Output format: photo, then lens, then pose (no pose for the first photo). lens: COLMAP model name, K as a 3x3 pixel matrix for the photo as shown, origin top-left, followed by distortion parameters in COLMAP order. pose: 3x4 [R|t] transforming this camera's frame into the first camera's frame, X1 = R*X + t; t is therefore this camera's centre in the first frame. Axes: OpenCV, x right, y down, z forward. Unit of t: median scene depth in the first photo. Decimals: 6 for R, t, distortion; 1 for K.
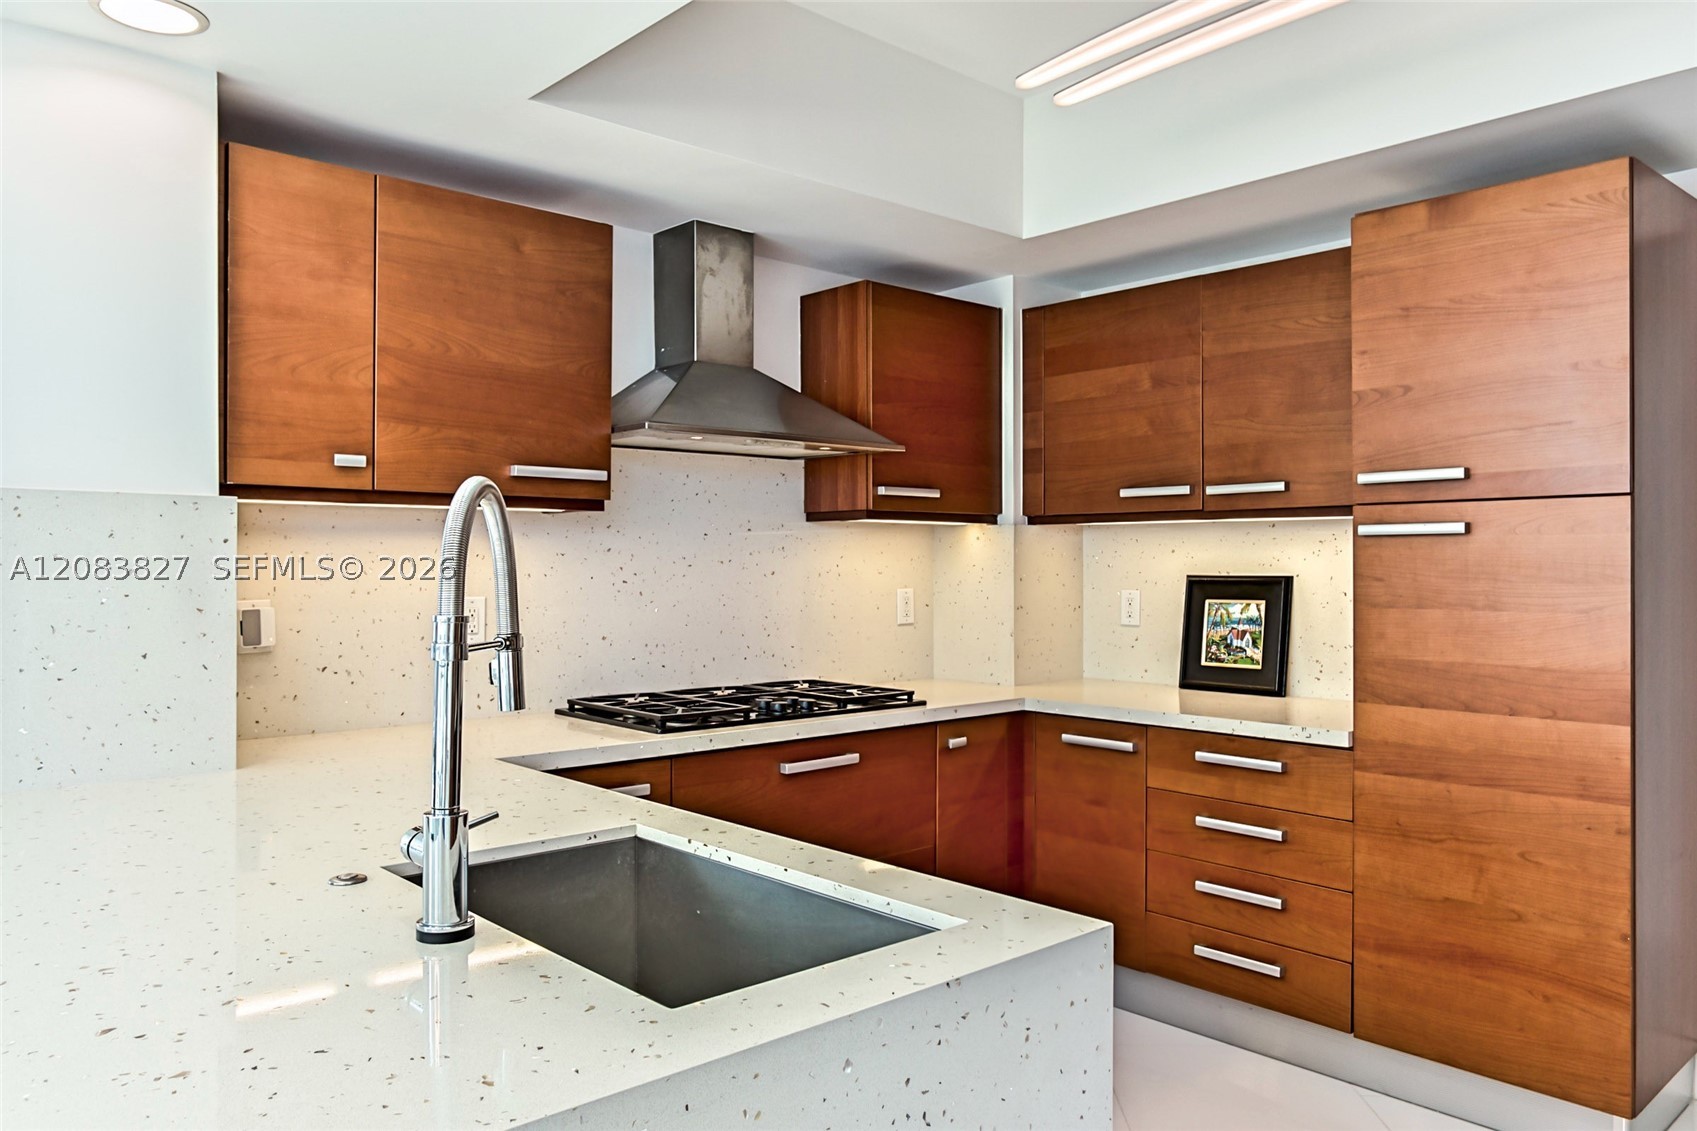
lens RADIAL K [[1211.0, 0, 848.5], [0, 1211.0, 565.5], [0, 0, 1]] dist [-0.007490, 0.004574]
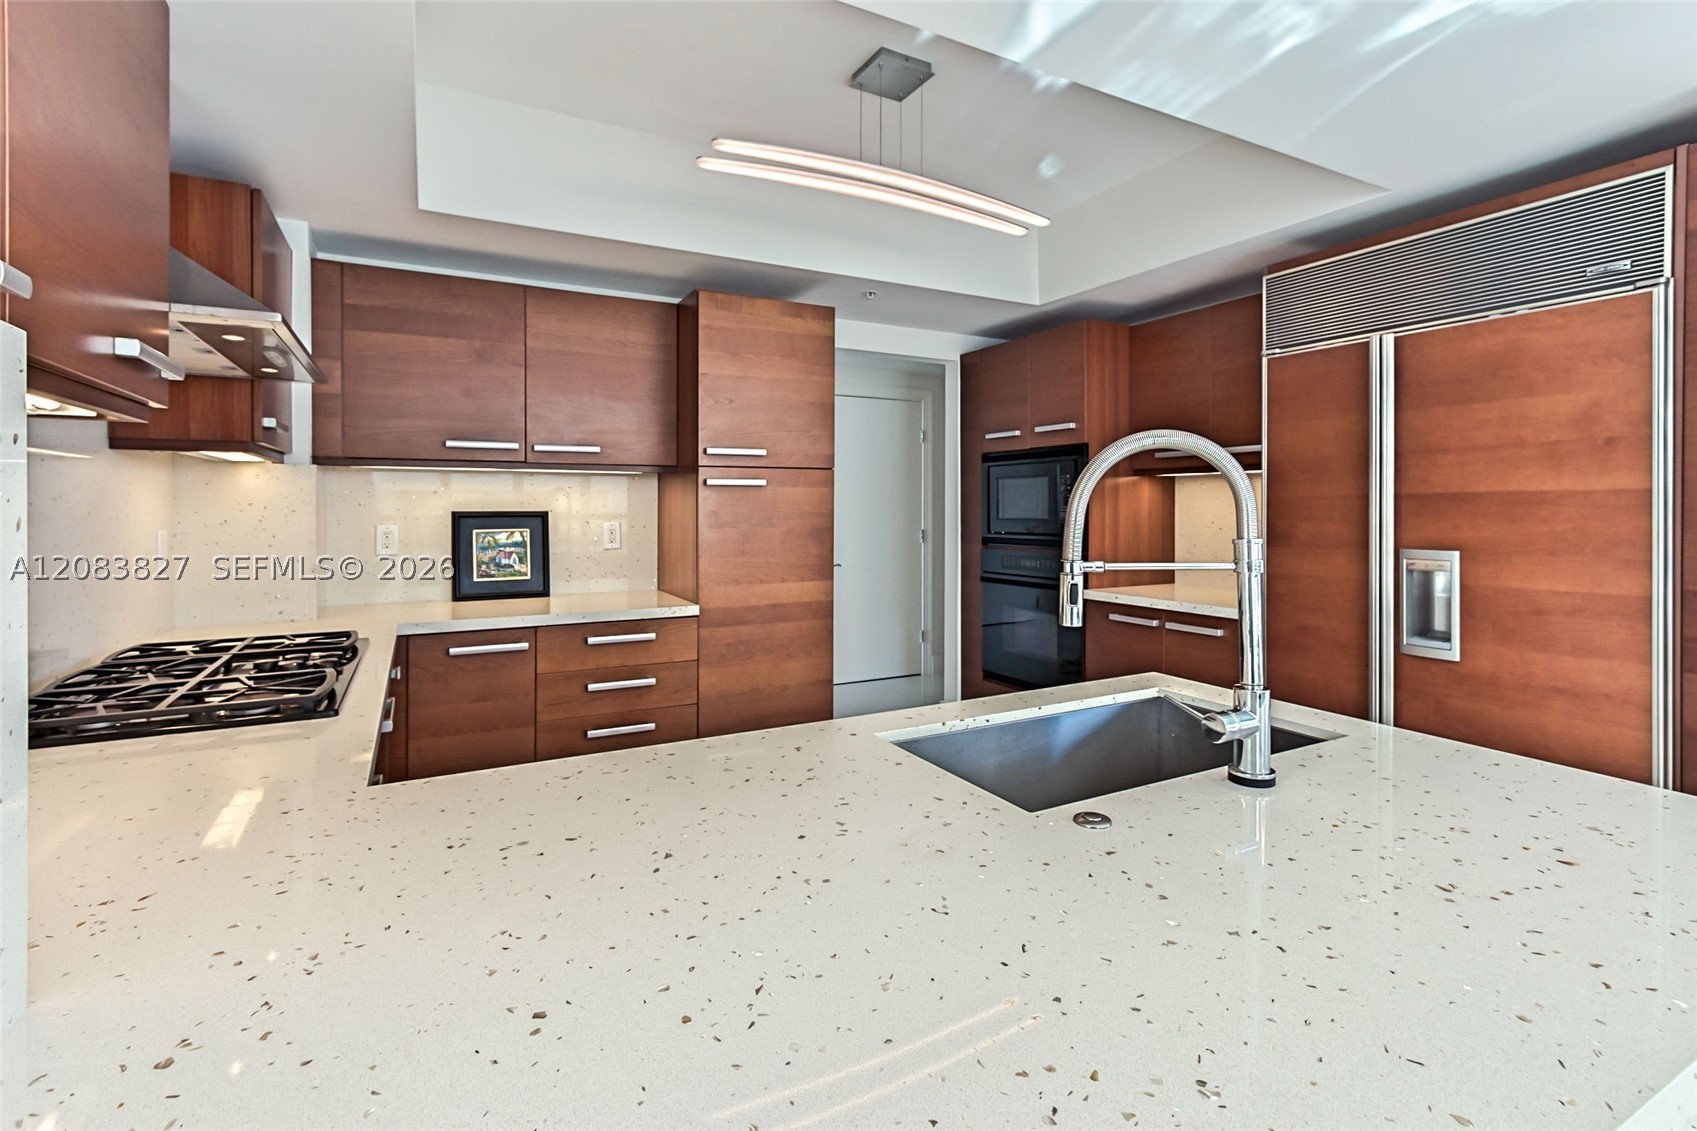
lens RADIAL K [[790.9, 0, 853.9], [0, 790.9, 506.7], [0, 0, 1]] dist [0.001891, 0.000461]
pose [[0.240650, -0.003733, 0.970605, -0.476288], [0.001553, 0.999993, 0.003461, 0.001158], [-0.970611, 0.000674, 0.240654, 0.453195]]
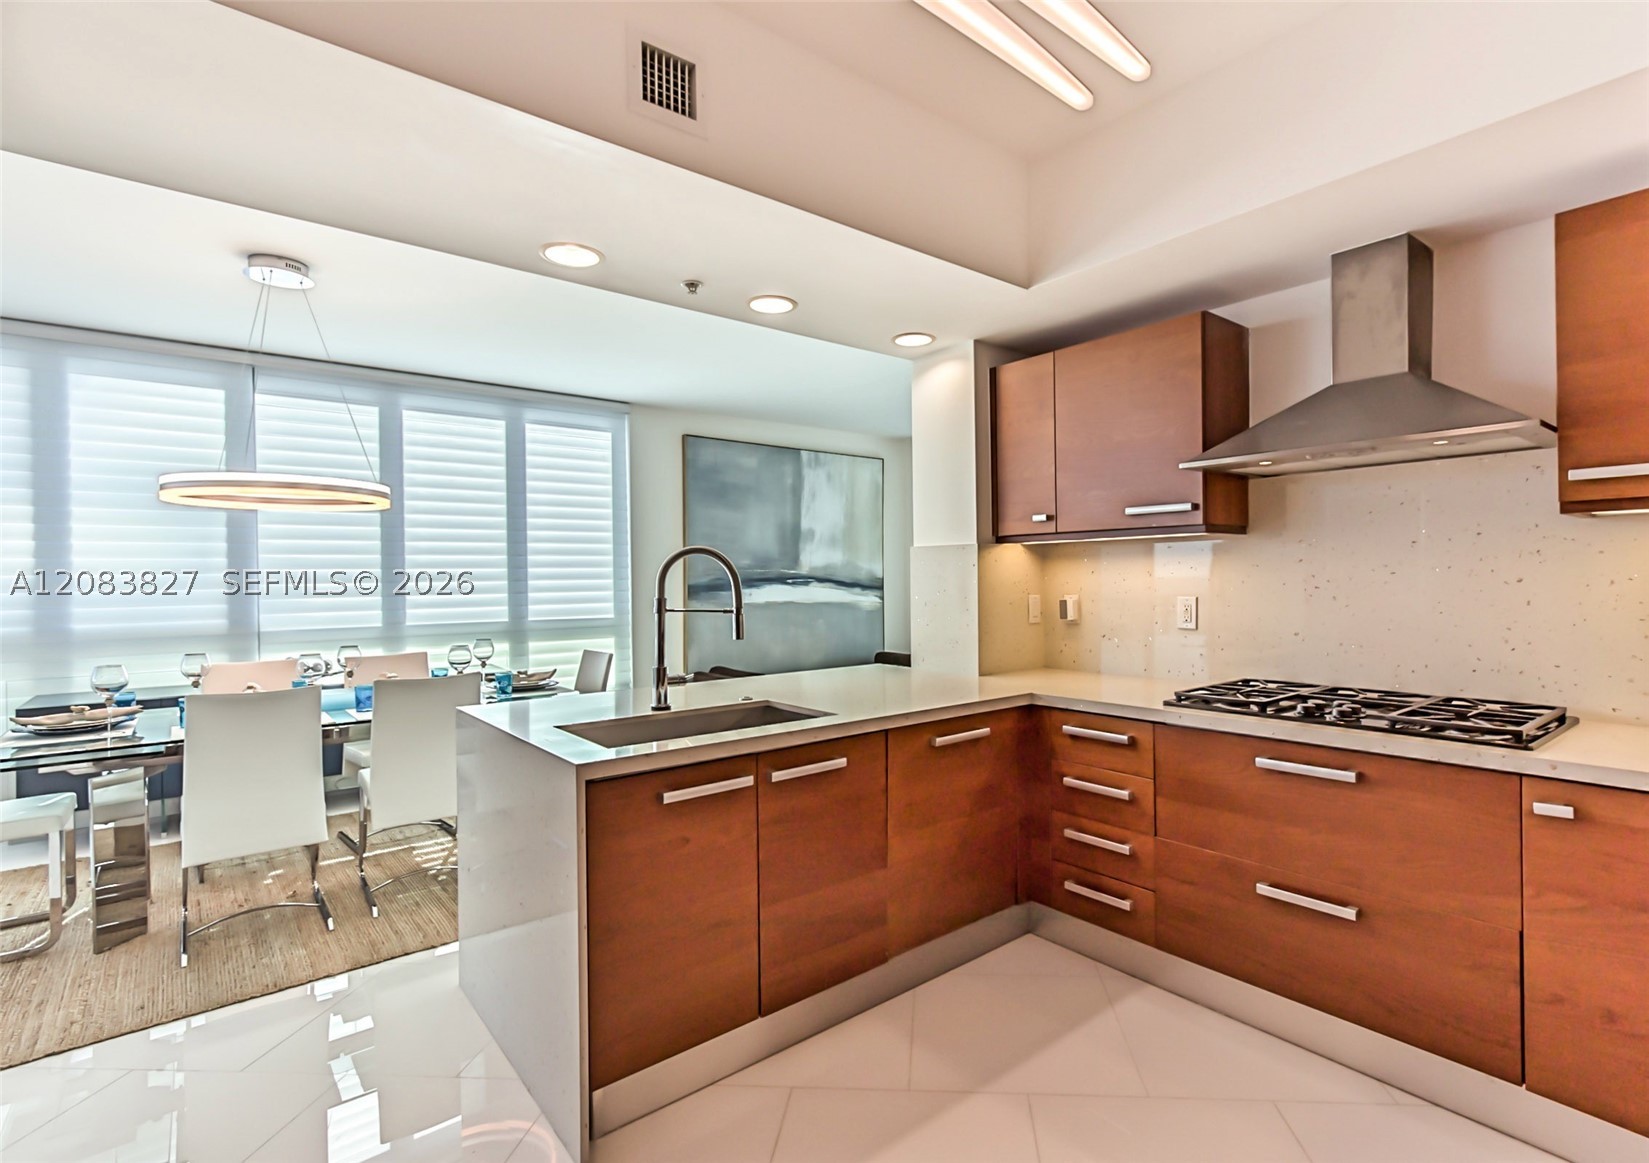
lens RADIAL K [[798.4, 0, 869.6], [0, 798.4, 576.0], [0, 0, 1]] dist [0.001555, 0.000451]
pose [[-0.040317, -0.002674, -0.999183, 0.597004], [0.009140, 0.999954, -0.003045, 0.000653], [0.999145, -0.009255, -0.040290, 0.603358]]
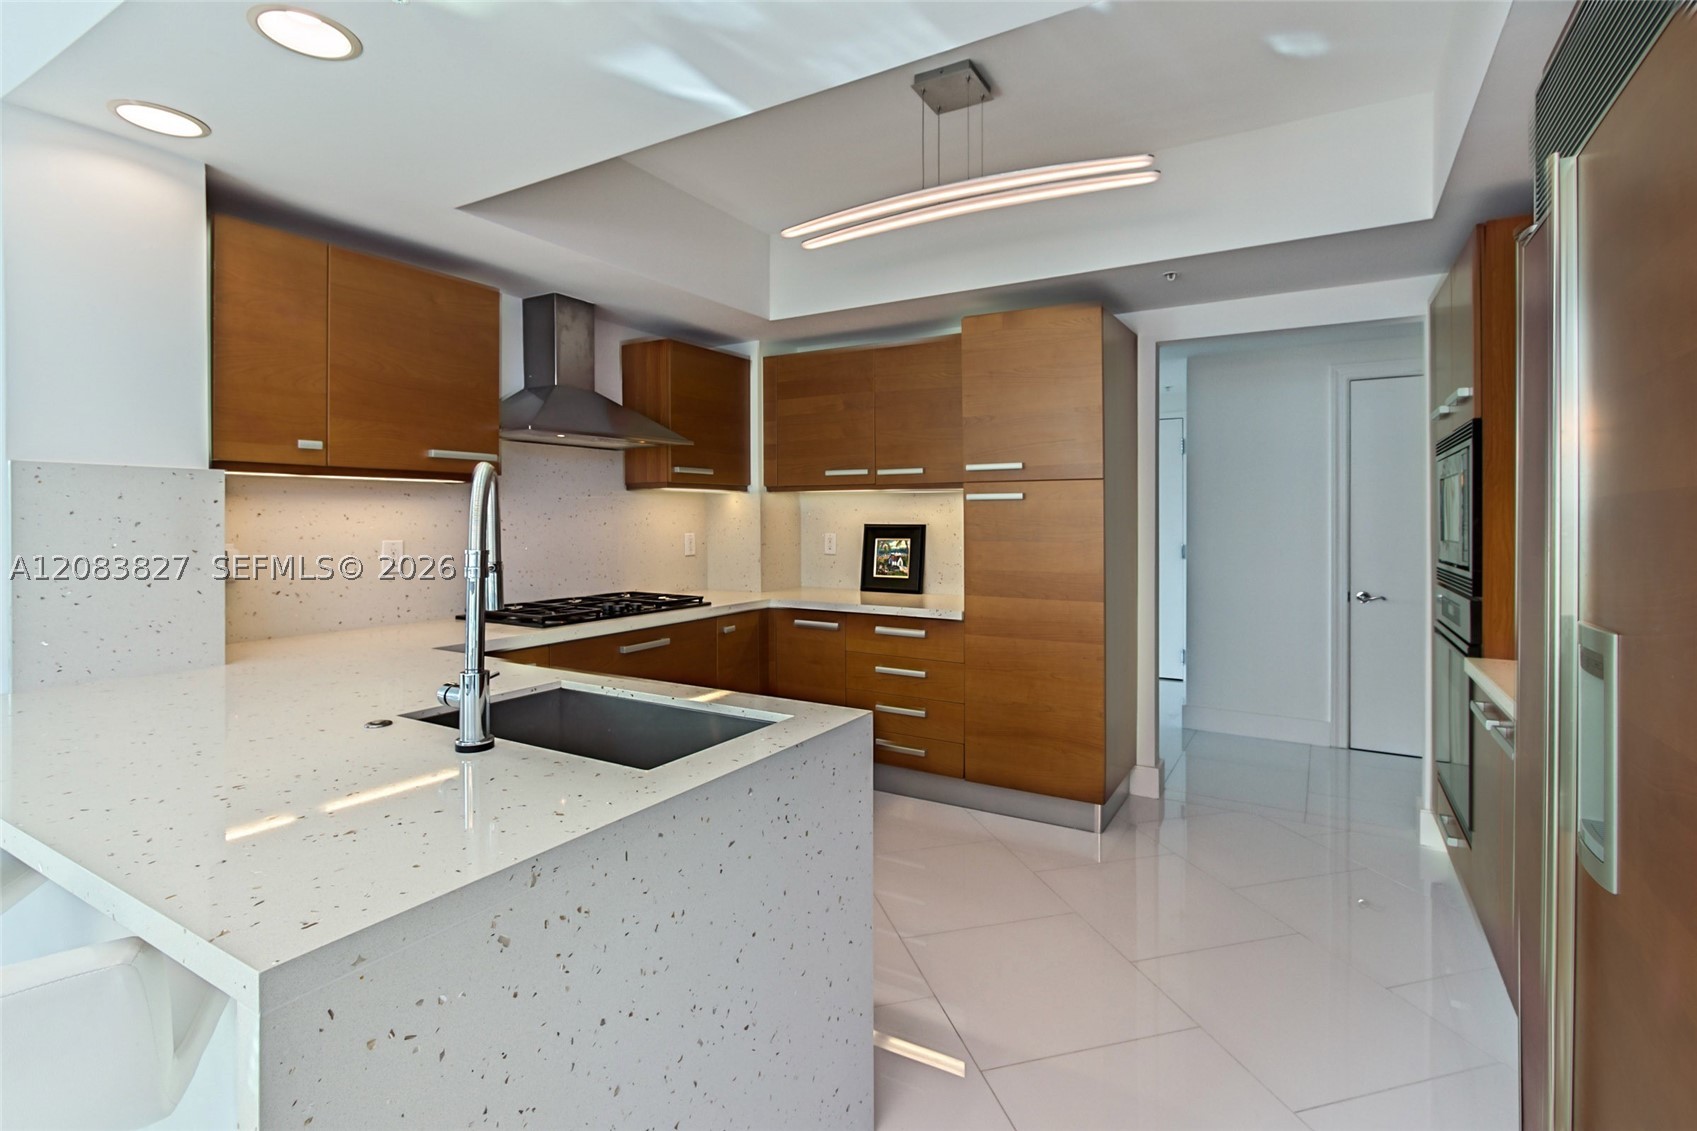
lens RADIAL K [[801.5, 0, 849.0], [0, 801.5, 519.6], [0, 0, 1]] dist [-0.032411, 0.000280]
pose [[0.961116, -0.002844, 0.276130, -0.049977], [0.001965, 0.999992, 0.003459, -0.000668], [-0.276137, -0.002782, 0.961114, -0.055262]]
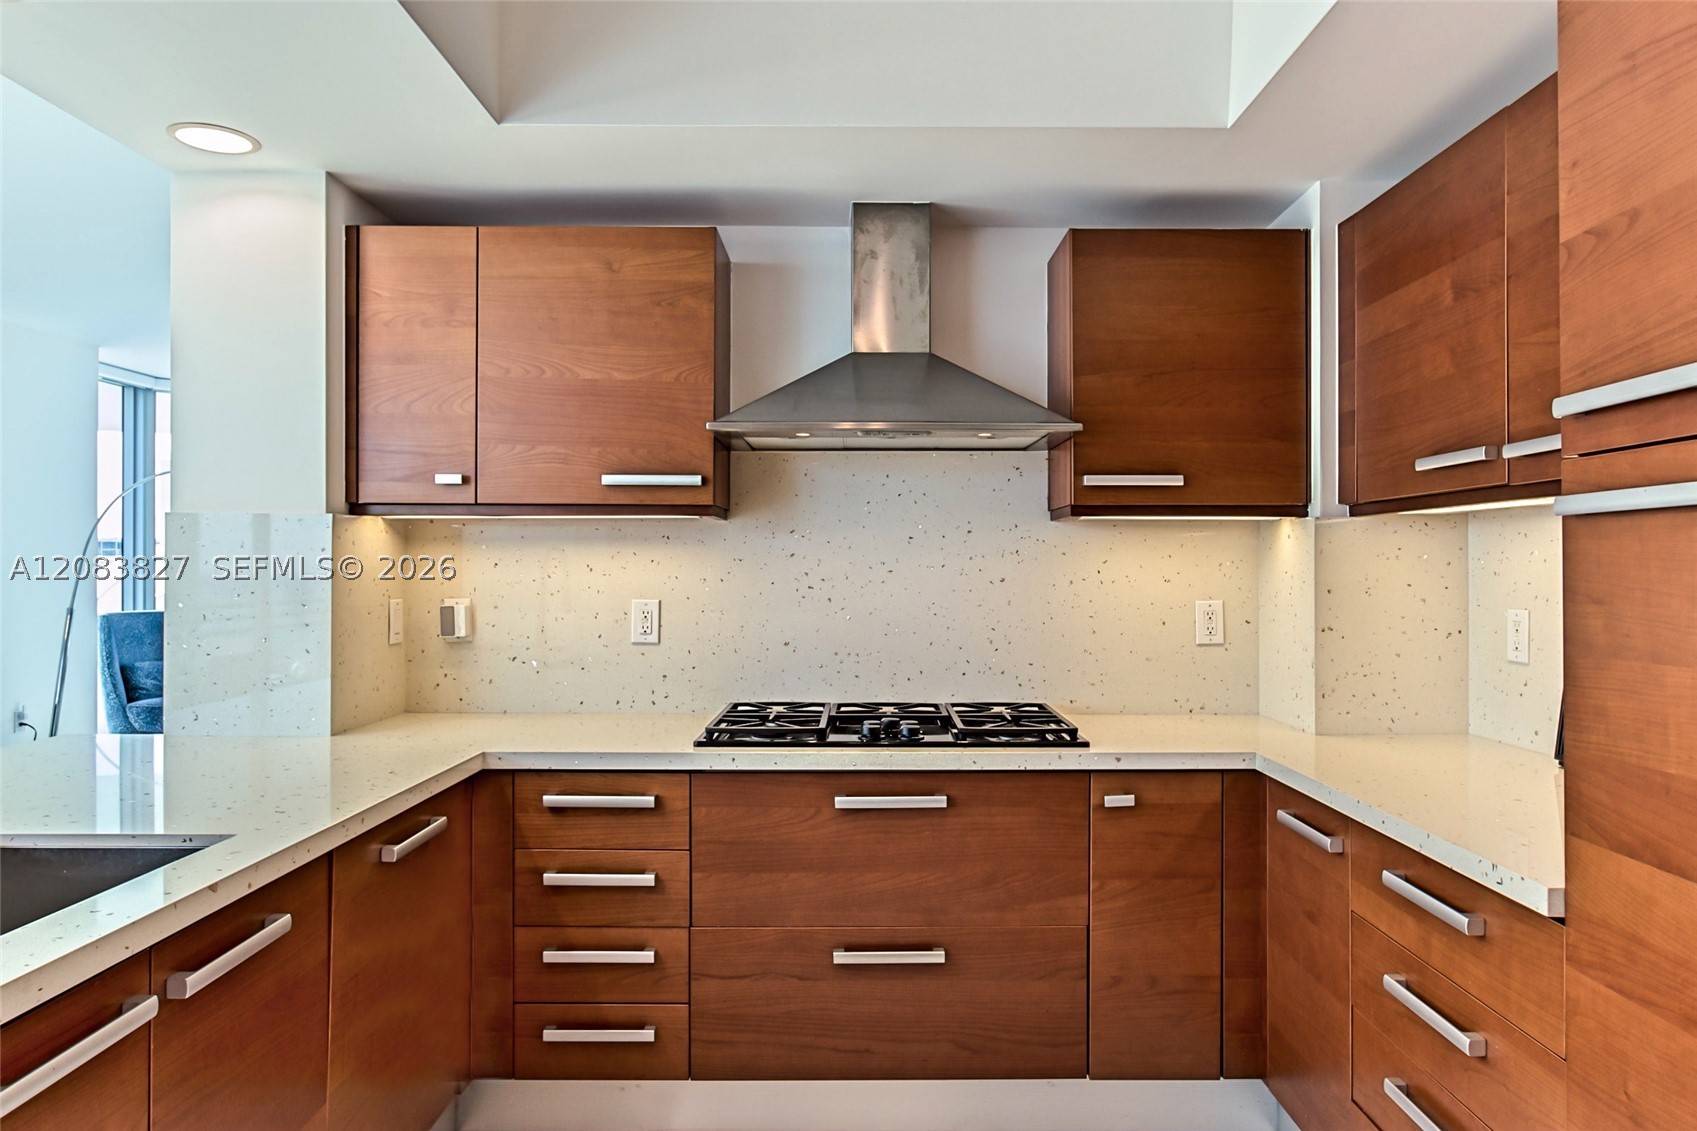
lens RADIAL K [[1067.9, 0, 848.5], [0, 1067.9, 565.5], [0, 0, 1]] dist [-0.010593, 0.000510]
pose [[0.743505, -0.000969, -0.668729, 0.417287], [-0.002426, 0.999988, -0.004146, -0.000803], [0.668726, 0.004705, 0.743494, 0.377237]]
